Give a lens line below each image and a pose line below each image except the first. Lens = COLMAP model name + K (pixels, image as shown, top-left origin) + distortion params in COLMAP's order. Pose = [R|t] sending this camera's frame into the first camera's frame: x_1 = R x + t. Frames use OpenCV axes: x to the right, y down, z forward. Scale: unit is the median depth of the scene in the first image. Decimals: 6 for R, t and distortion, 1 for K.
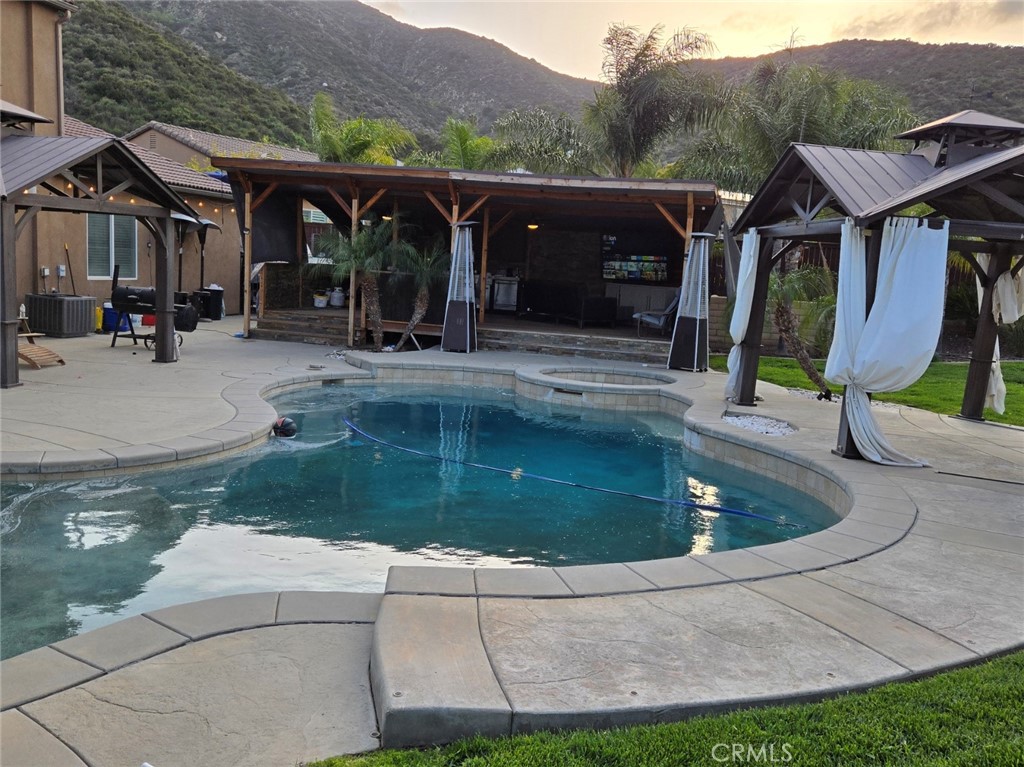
lens RADIAL K [[816.3, 0, 512.0], [0, 816.3, 383.5], [0, 0, 1]] dist [0.052958, -0.001527]
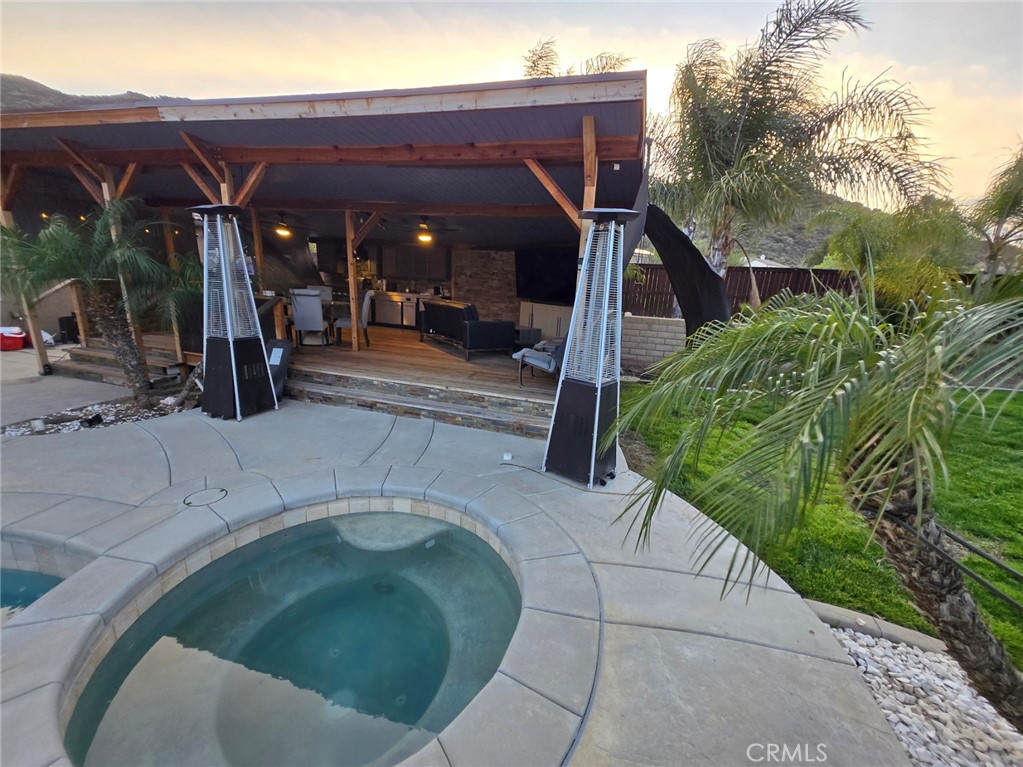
lens RADIAL K [[406.8, 0, 511.5], [0, 406.8, 383.5], [0, 0, 1]] dist [-0.000350, -0.000280]
pose [[0.999614, 0.006730, -0.026948, 0.172862], [-0.004302, 0.996009, 0.089149, -0.098906], [0.027440, -0.088998, 0.995654, 0.722064]]
